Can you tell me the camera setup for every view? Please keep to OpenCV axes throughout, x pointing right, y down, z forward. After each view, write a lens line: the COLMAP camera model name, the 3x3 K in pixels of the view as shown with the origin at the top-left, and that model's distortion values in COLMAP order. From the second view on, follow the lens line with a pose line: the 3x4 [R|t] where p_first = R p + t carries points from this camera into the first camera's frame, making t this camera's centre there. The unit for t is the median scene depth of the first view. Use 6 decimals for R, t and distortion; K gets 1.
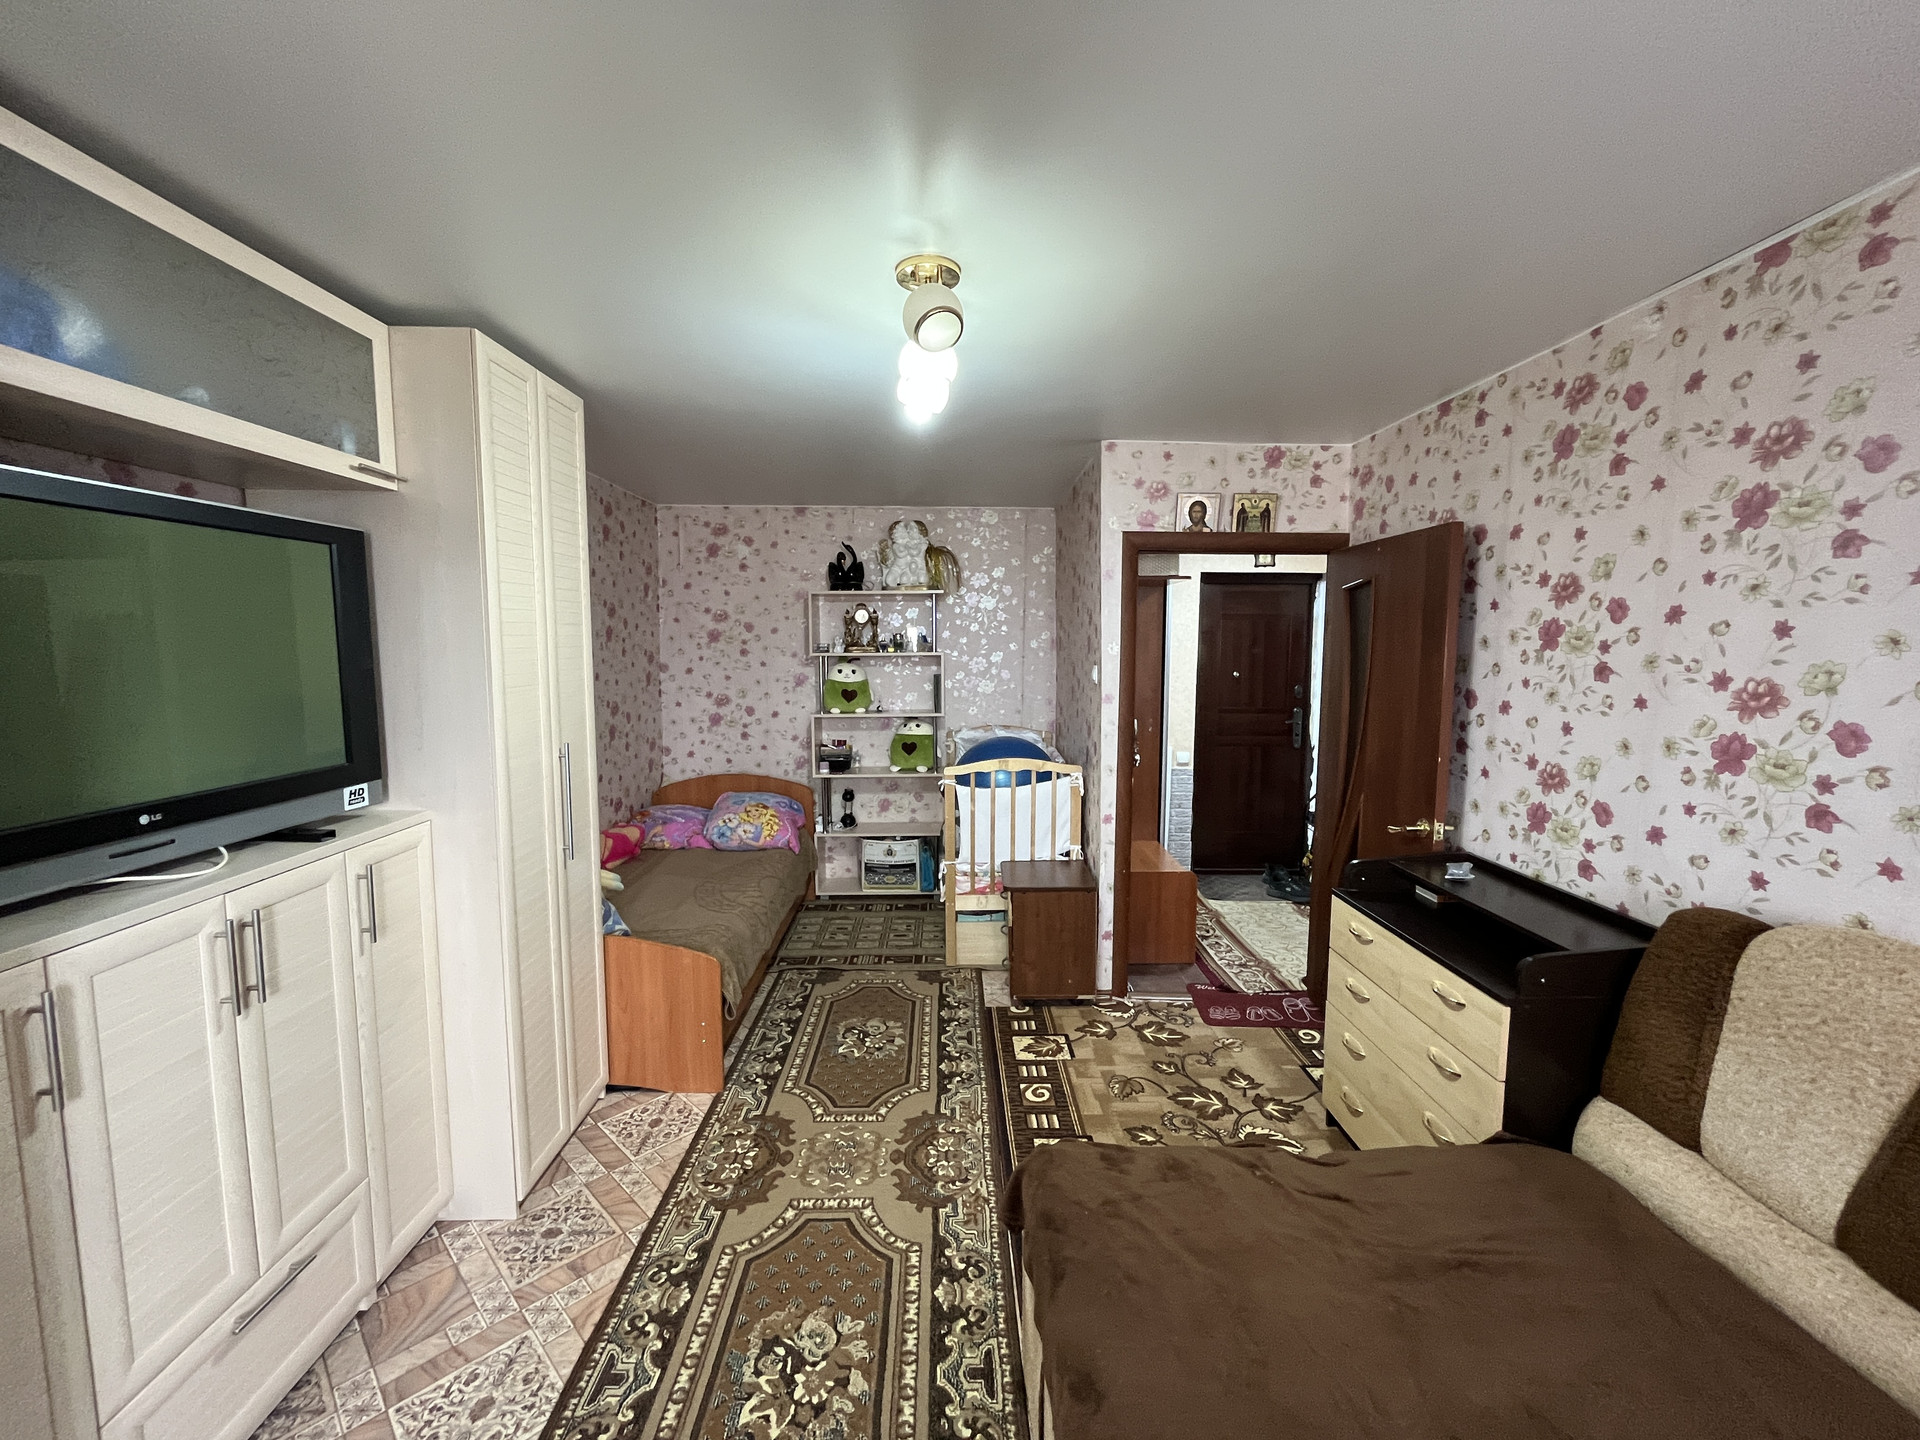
lens RADIAL K [[780.4, 0, 960.9], [0, 780.4, 723.6], [0, 0, 1]] dist [-0.010920, 0.000142]
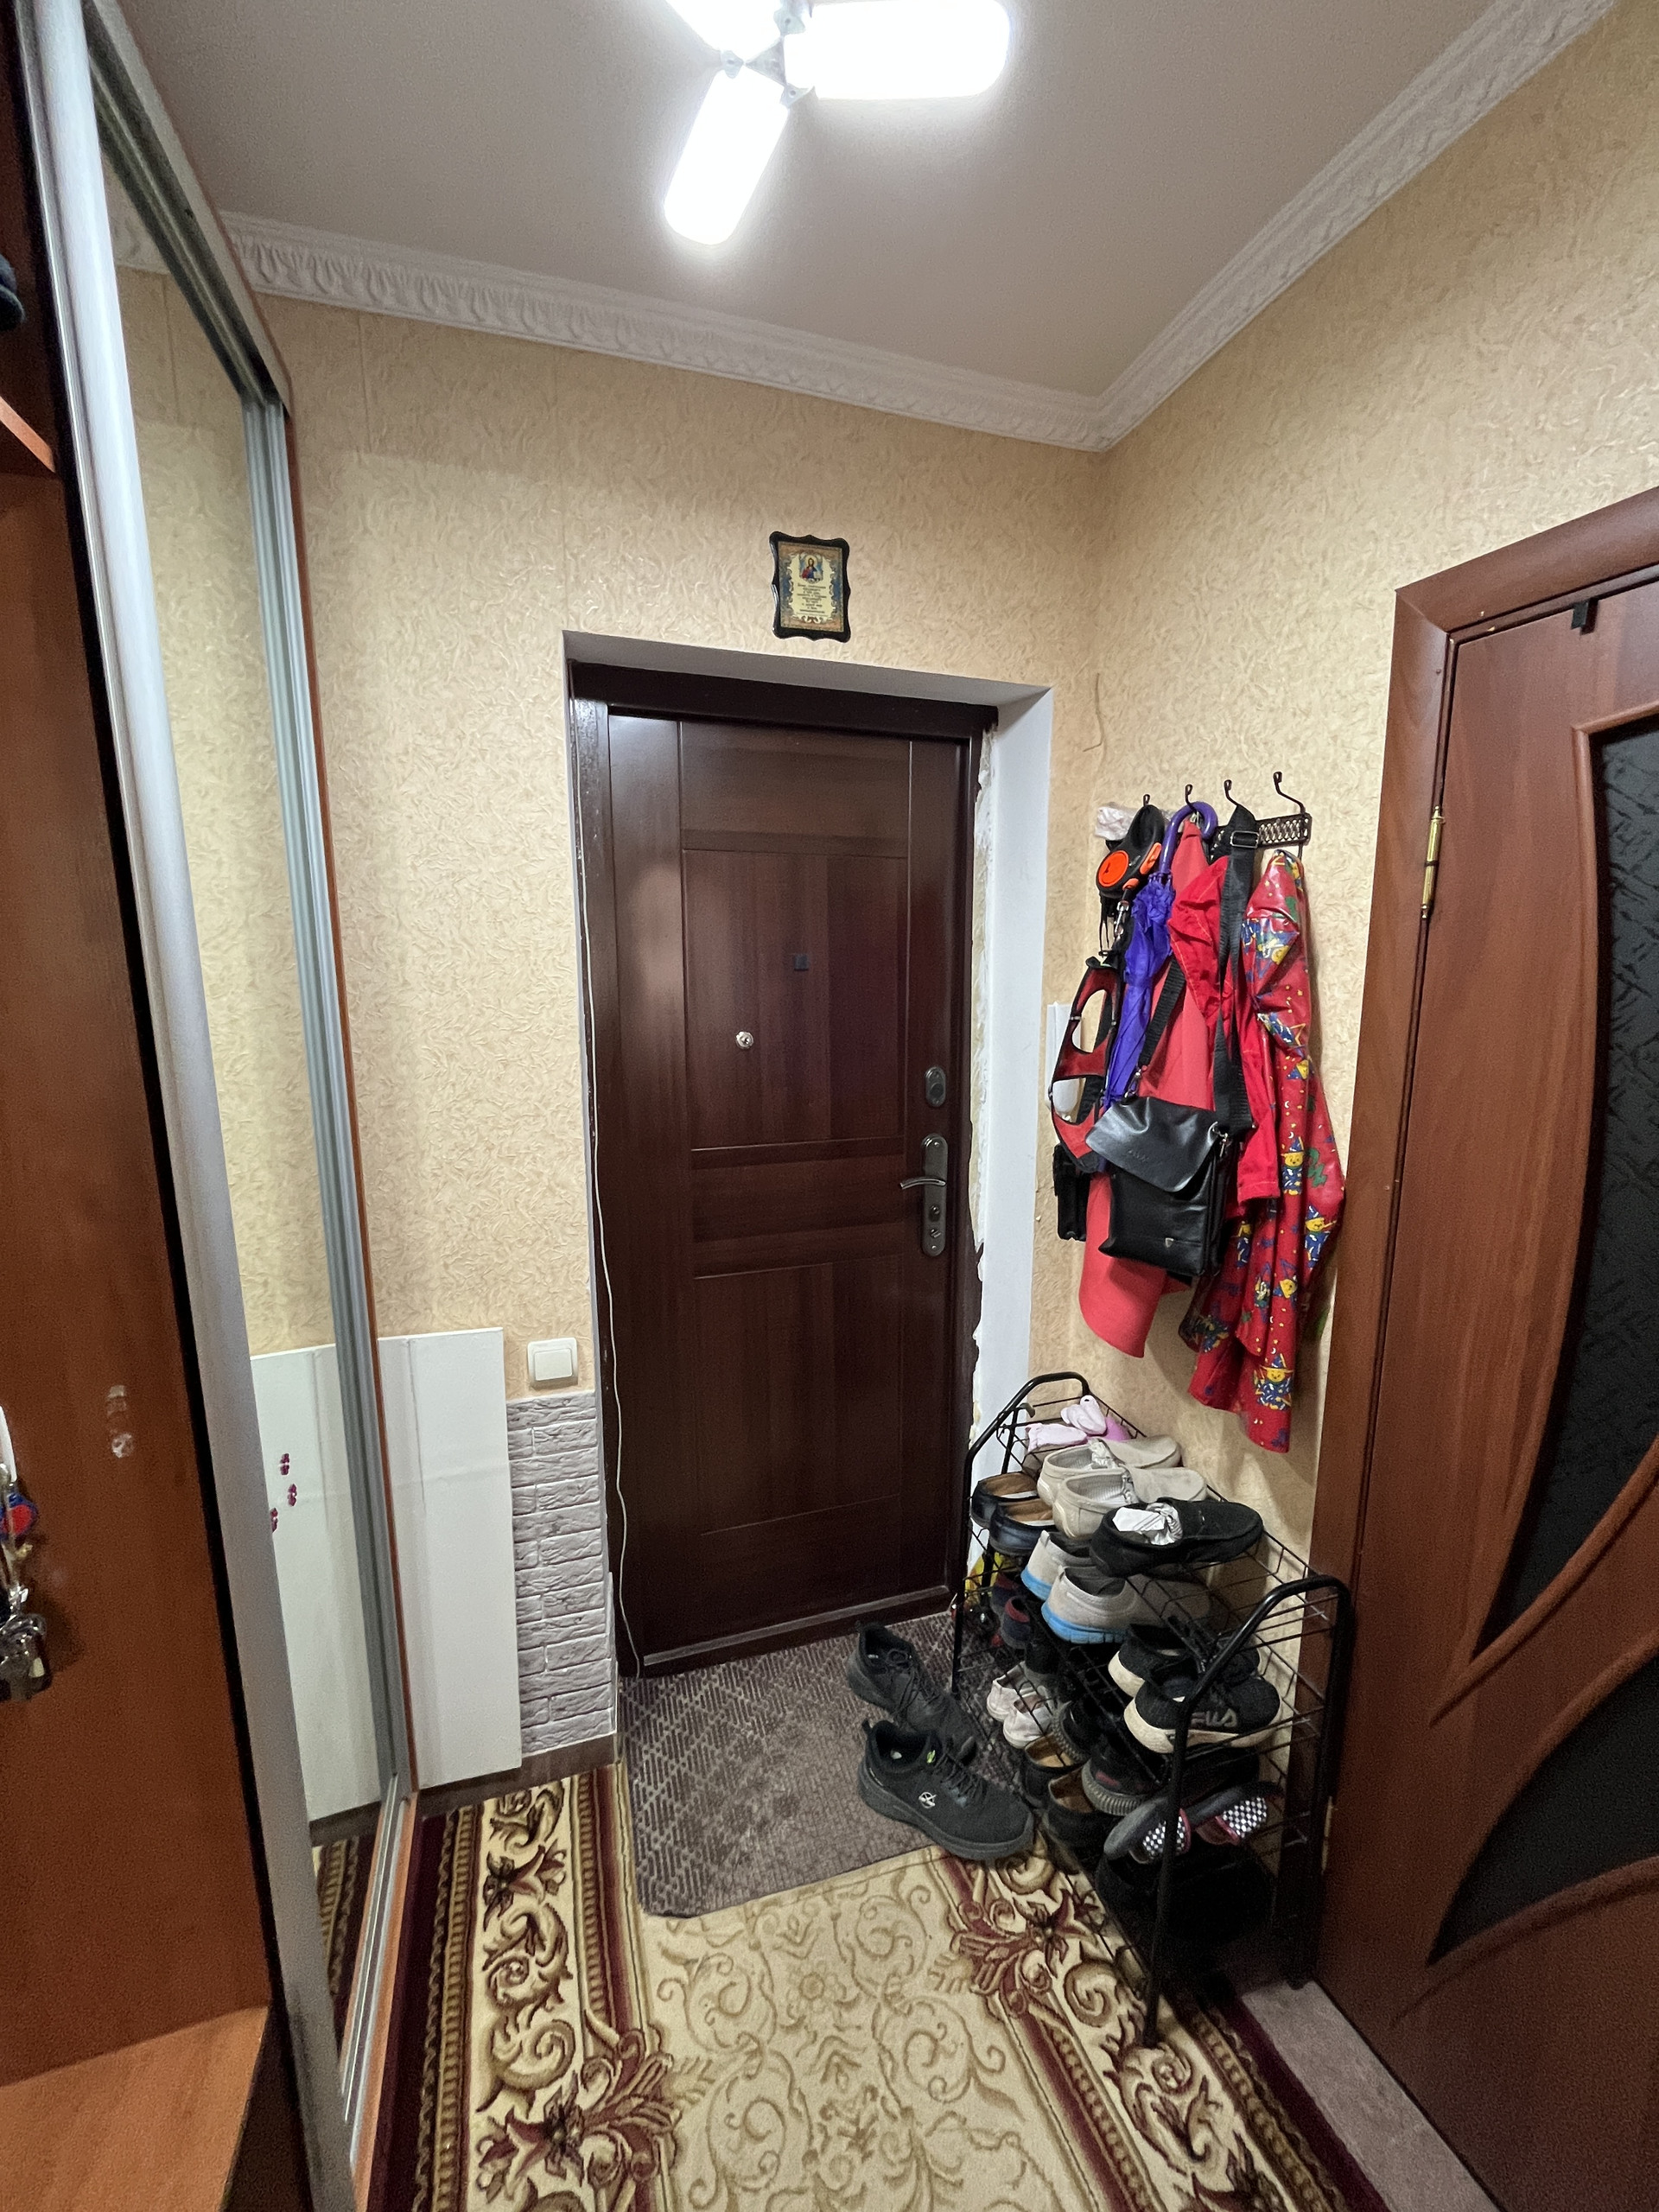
lens RADIAL K [[899.1, 0, 828.8], [0, 899.1, 1107.2], [0, 0, 1]] dist [-0.010920, 0.000142]
pose [[0.951143, -0.053210, 0.304130, 0.346550], [0.035803, 0.997401, 0.062529, -0.071228], [-0.306667, -0.048586, 0.950576, 0.824112]]
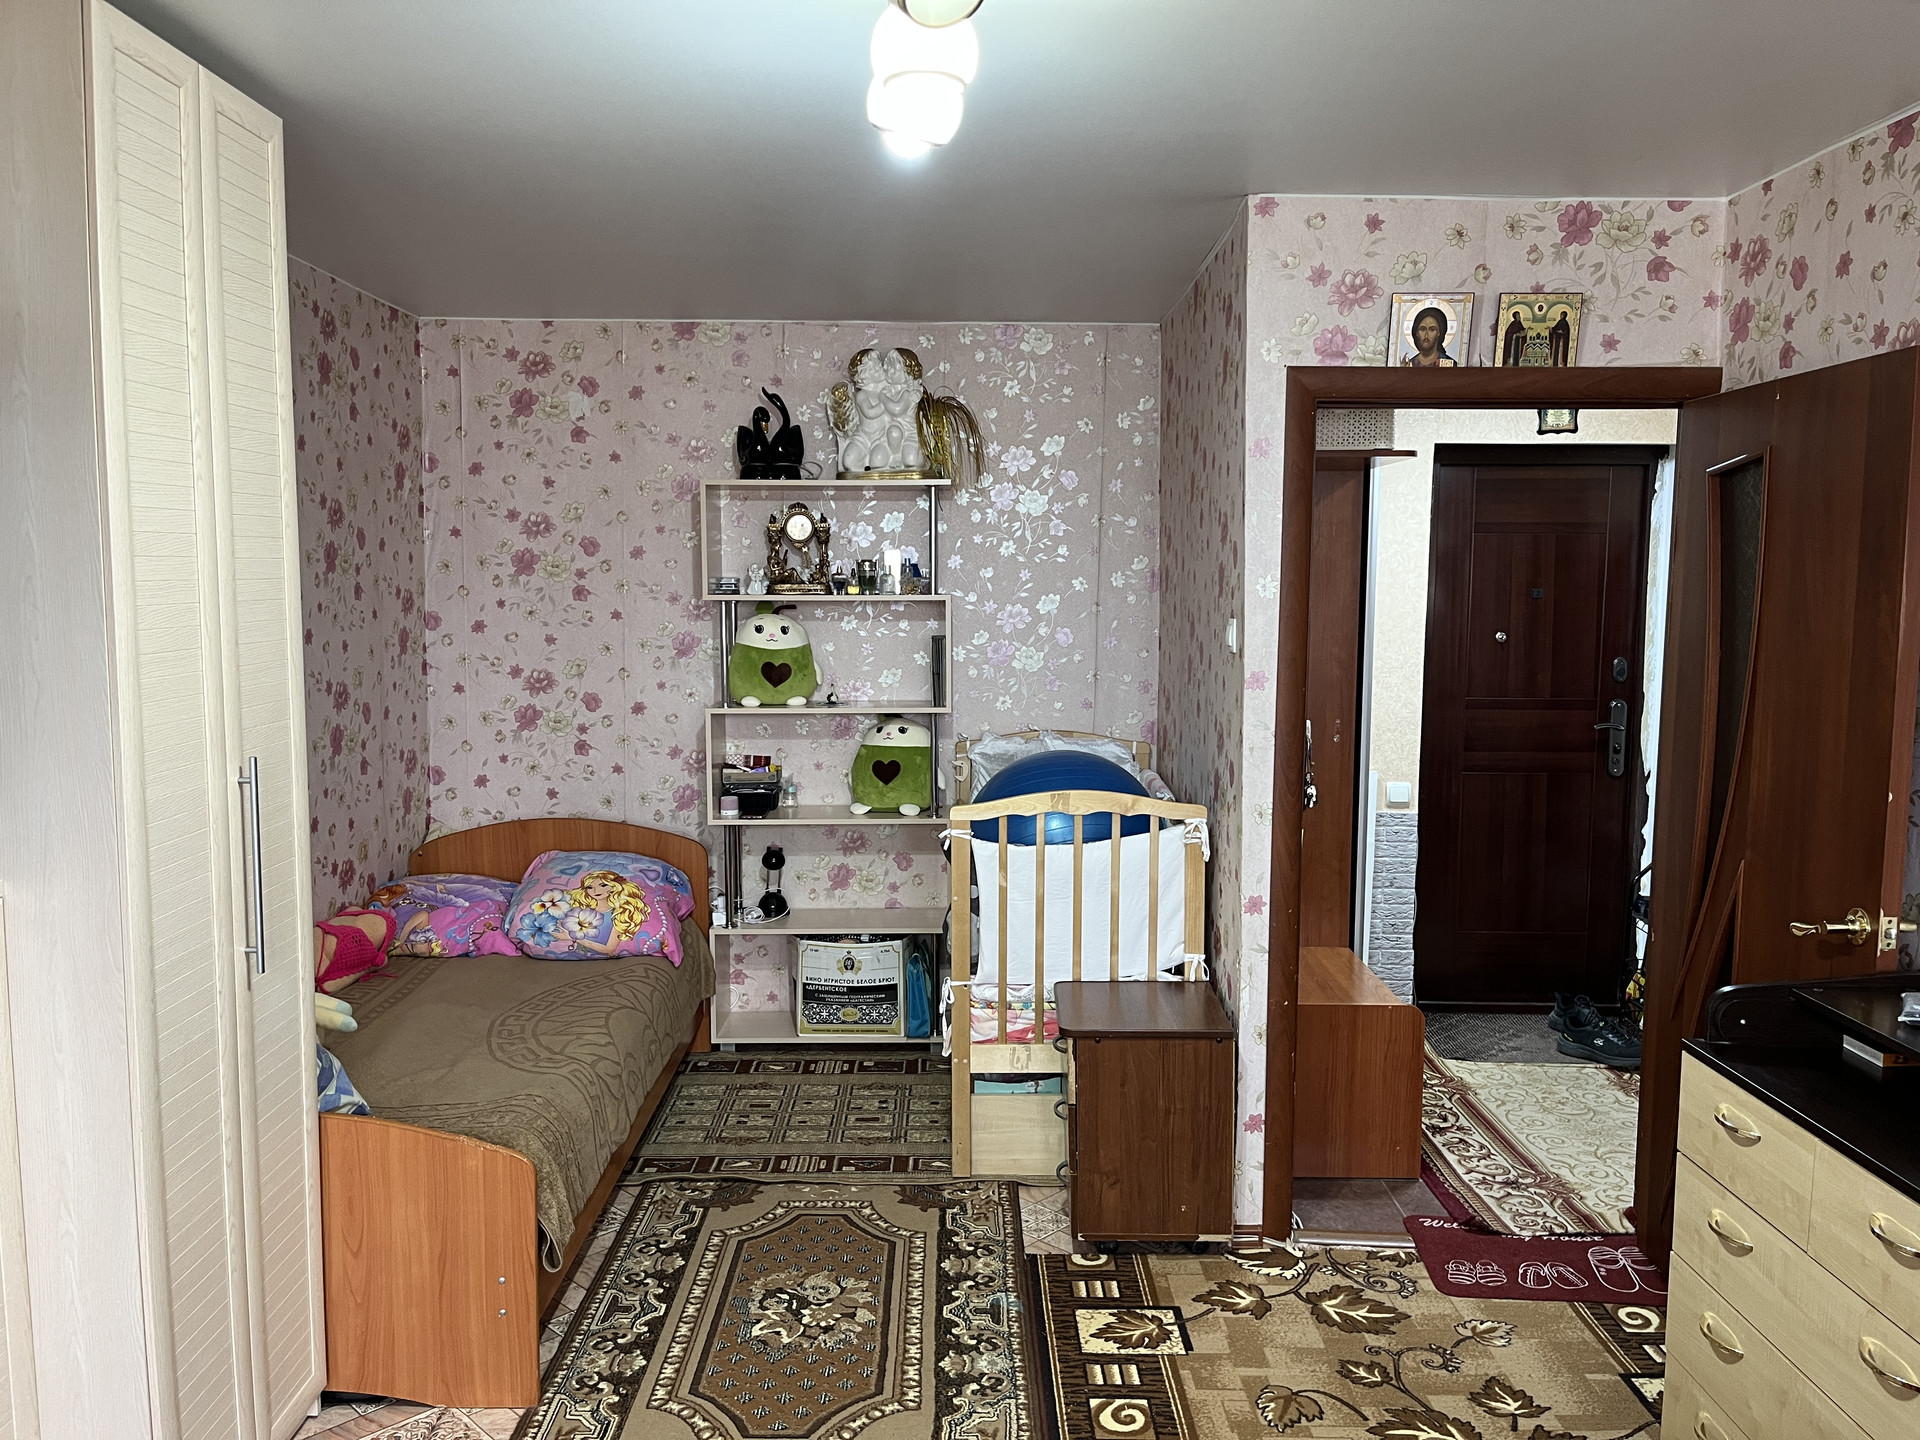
lens RADIAL K [[1475.4, 0, 956.1], [0, 1475.4, 729.4], [0, 0, 1]] dist [0.051798, -0.023887]
pose [[0.999835, 0.004040, -0.017710, 0.000393], [-0.004042, 0.999992, -0.000029, 0.002477], [0.017710, 0.000100, 0.999843, -0.023962]]
